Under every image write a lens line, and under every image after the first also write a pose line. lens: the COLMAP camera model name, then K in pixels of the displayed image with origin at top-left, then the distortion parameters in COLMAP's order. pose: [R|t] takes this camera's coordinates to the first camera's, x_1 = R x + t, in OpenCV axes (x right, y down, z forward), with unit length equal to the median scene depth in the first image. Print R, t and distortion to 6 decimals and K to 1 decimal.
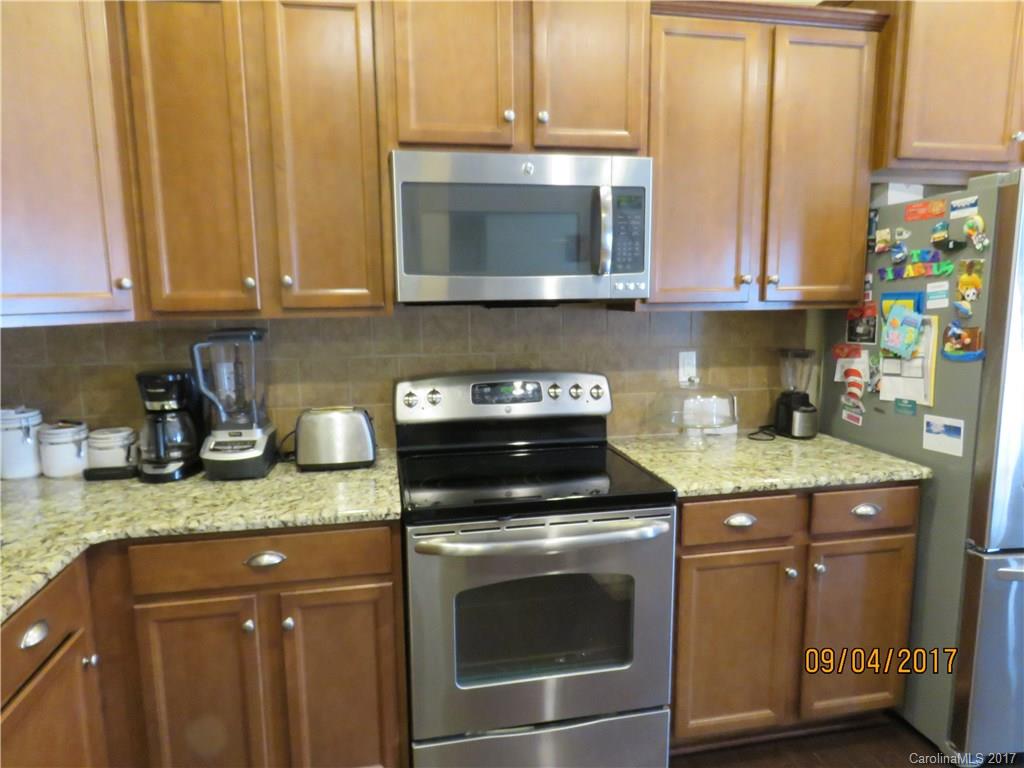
lens RADIAL K [[652.8, 0, 506.1], [0, 652.8, 380.7], [0, 0, 1]] dist [-0.008919, 0.002271]
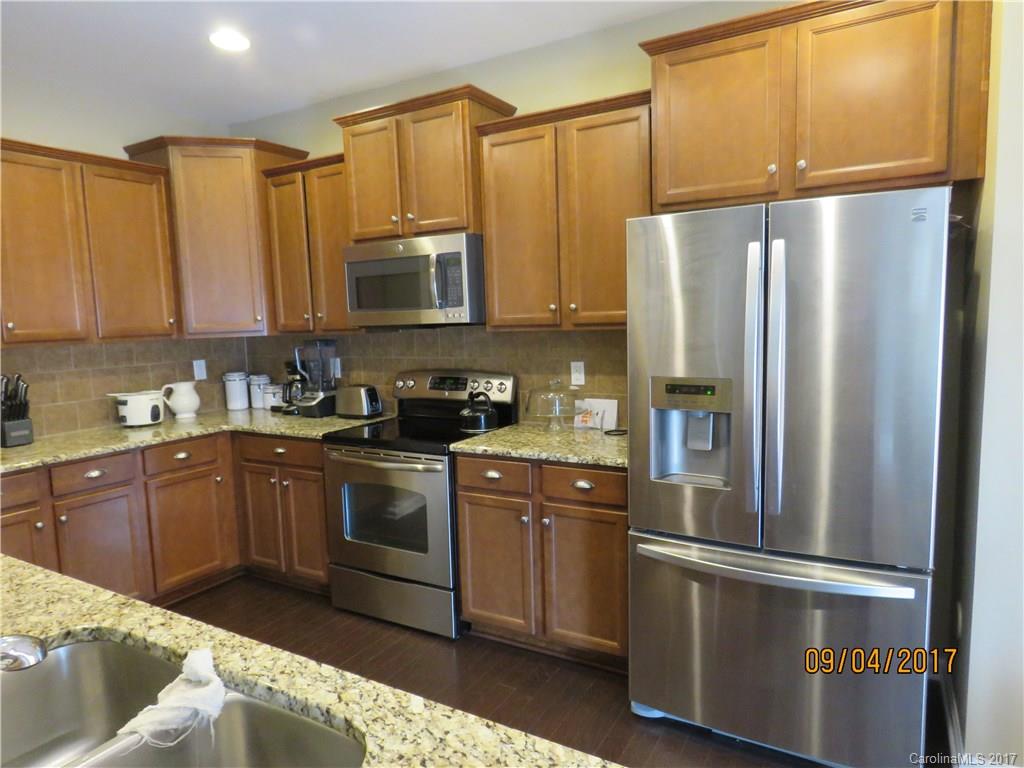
lens RADIAL K [[652.8, 0, 512.7], [0, 652.8, 379.5], [0, 0, 1]] dist [-0.008919, 0.002271]
pose [[0.755463, 0.051133, -0.653193, 1.298617], [-0.067956, 0.997688, -0.000494, -0.000201], [0.651657, 0.044762, 0.757192, -0.082678]]
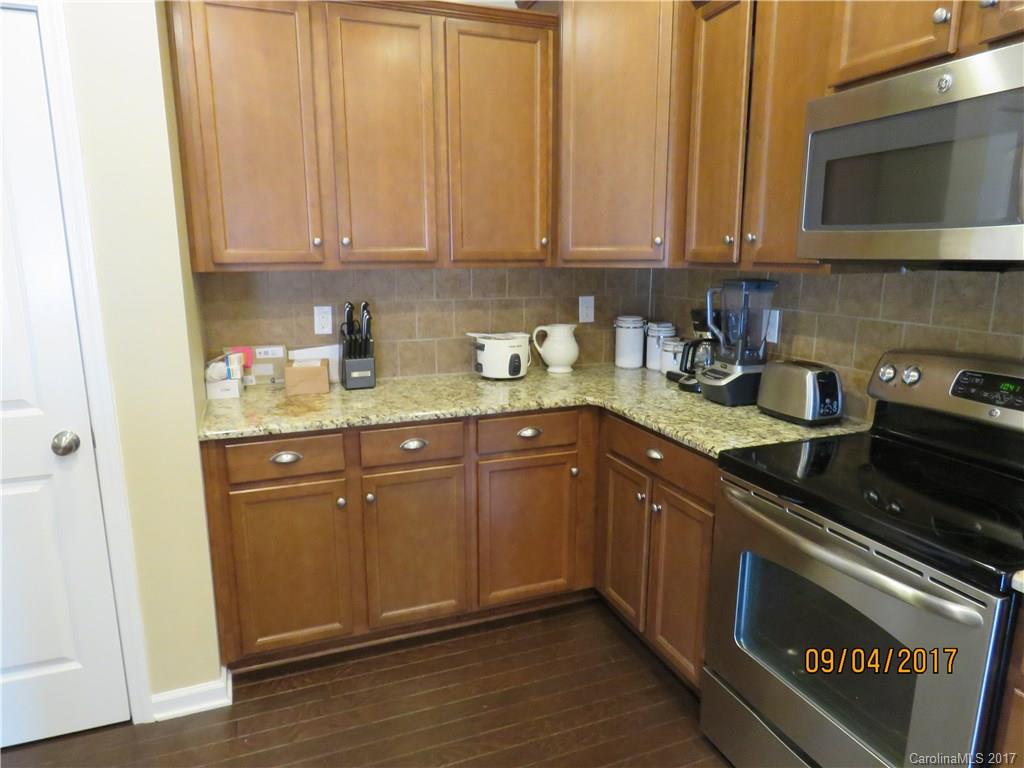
lens RADIAL K [[652.8, 0, 510.5], [0, 652.8, 385.4], [0, 0, 1]] dist [-0.008919, 0.002271]
pose [[0.179185, 0.208481, -0.961472, 0.682207], [-0.138386, 0.972914, 0.185171, -0.052105], [0.974034, 0.099875, 0.203183, 0.371099]]
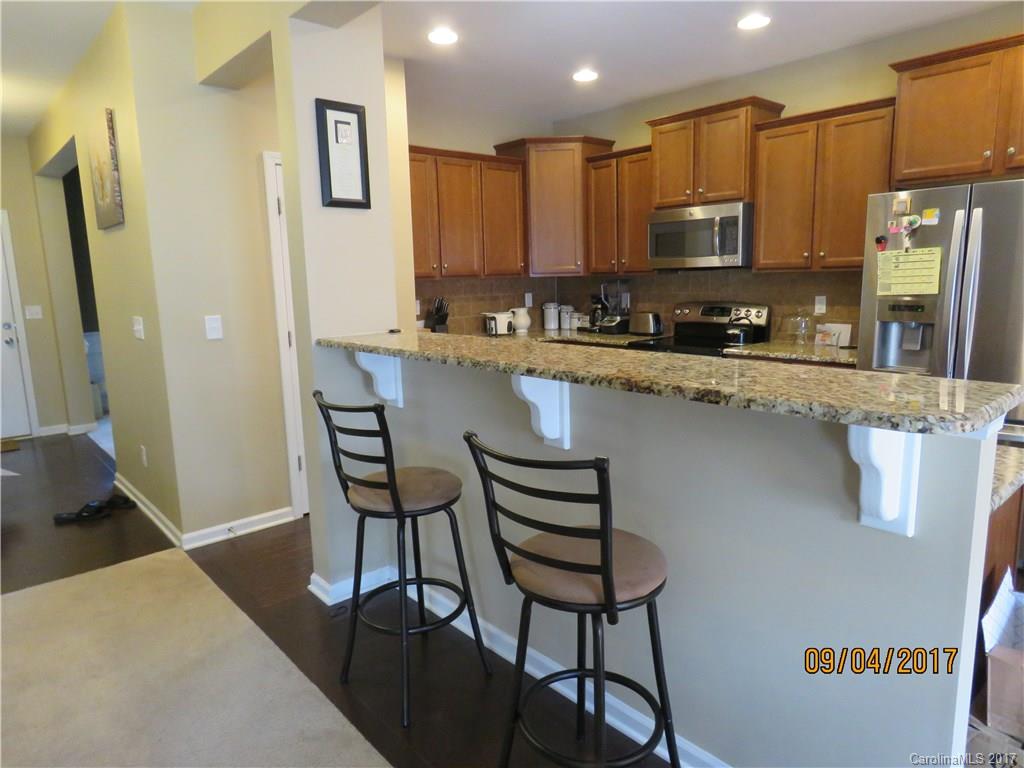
lens RADIAL K [[652.8, 0, 510.3], [0, 652.8, 382.8], [0, 0, 1]] dist [-0.008919, 0.002271]
pose [[0.508716, 0.139496, -0.849558, 1.731053], [-0.101098, 0.989638, 0.101959, 0.116099], [0.854978, 0.034021, 0.517548, -0.772105]]
